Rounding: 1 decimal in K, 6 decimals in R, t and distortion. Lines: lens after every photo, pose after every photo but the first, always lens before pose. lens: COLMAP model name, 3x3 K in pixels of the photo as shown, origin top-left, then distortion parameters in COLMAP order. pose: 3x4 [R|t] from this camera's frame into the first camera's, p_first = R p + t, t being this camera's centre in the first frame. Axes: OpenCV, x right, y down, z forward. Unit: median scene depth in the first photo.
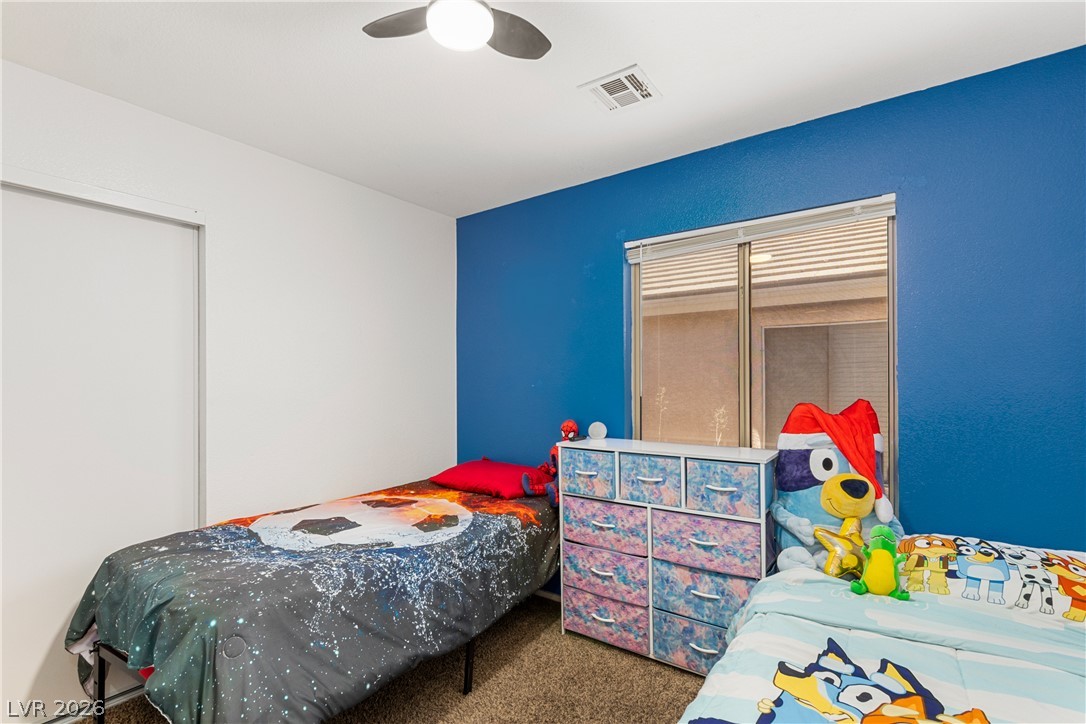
lens RADIAL K [[513.2, 0, 514.4], [0, 513.2, 378.6], [0, 0, 1]] dist [0.005245, -0.001487]
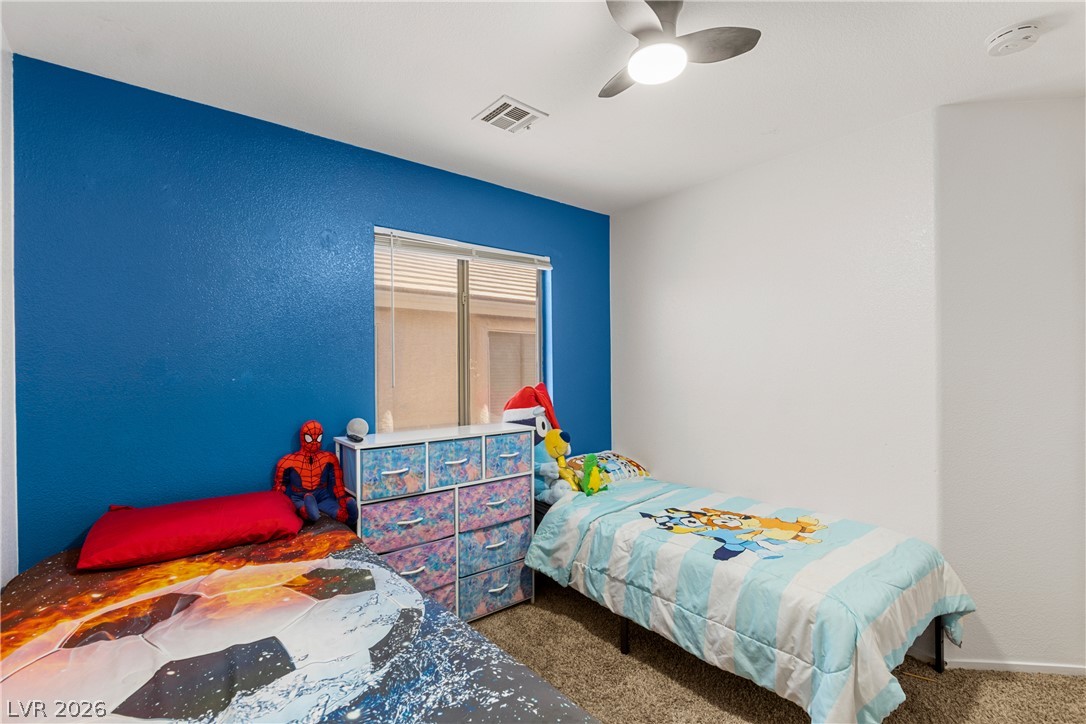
lens RADIAL K [[513.2, 0, 536.6], [0, 513.2, 368.0], [0, 0, 1]] dist [0.005245, -0.001487]
pose [[0.211111, 0.007028, 0.977437, -0.768468], [0.002805, 0.999966, -0.007796, 0.006383], [-0.977458, 0.004388, 0.211084, 0.607424]]
